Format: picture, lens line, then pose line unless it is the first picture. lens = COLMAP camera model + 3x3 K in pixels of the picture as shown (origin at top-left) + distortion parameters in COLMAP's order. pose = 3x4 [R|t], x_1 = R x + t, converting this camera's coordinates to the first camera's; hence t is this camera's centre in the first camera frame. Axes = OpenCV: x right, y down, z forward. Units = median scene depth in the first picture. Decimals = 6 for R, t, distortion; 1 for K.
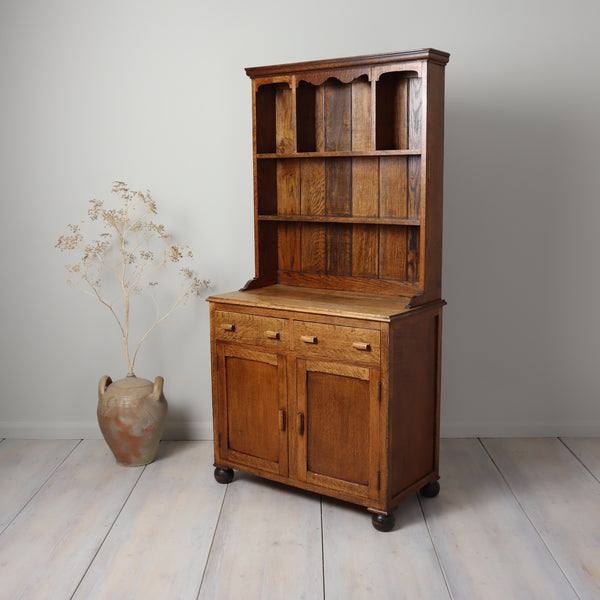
lens RADIAL K [[787.1, 0, 300.0], [0, 787.1, 300.0], [0, 0, 1]] dist [-0.043178, -0.011380]
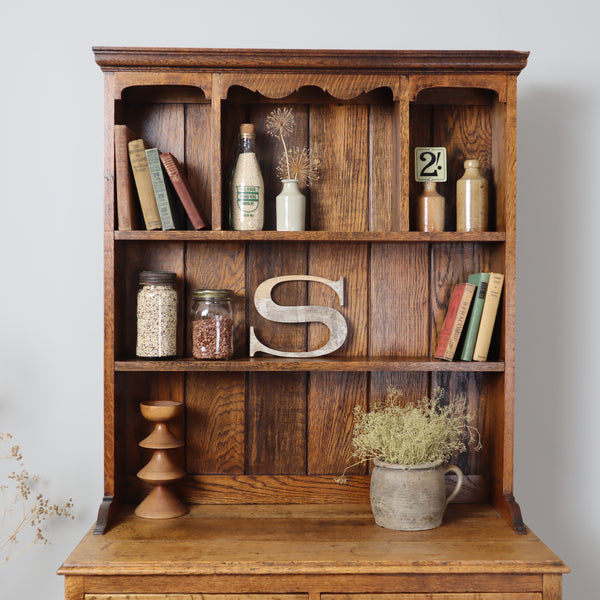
lens RADIAL K [[943.9, 0, 300.0], [0, 943.9, 300.0], [0, 0, 1]] dist [-0.018305, 0.046283]
pose [[0.794311, 0.002927, 0.607504, -0.322377], [0.085062, 0.989602, -0.115986, -0.073920], [-0.601526, 0.143804, 0.785803, 0.523591]]
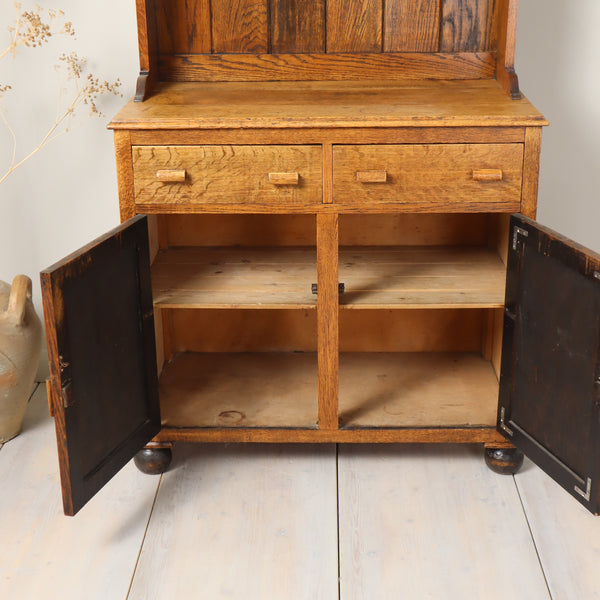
lens RADIAL K [[1087.1, 0, 306.4], [0, 1087.1, 299.8], [0, 0, 1]] dist [0.001103, 0.110650]
pose [[0.815205, -0.205478, 0.541498, -0.407114], [0.093310, 0.969332, 0.227352, -0.038051], [-0.571607, -0.134811, 0.809377, 0.383328]]
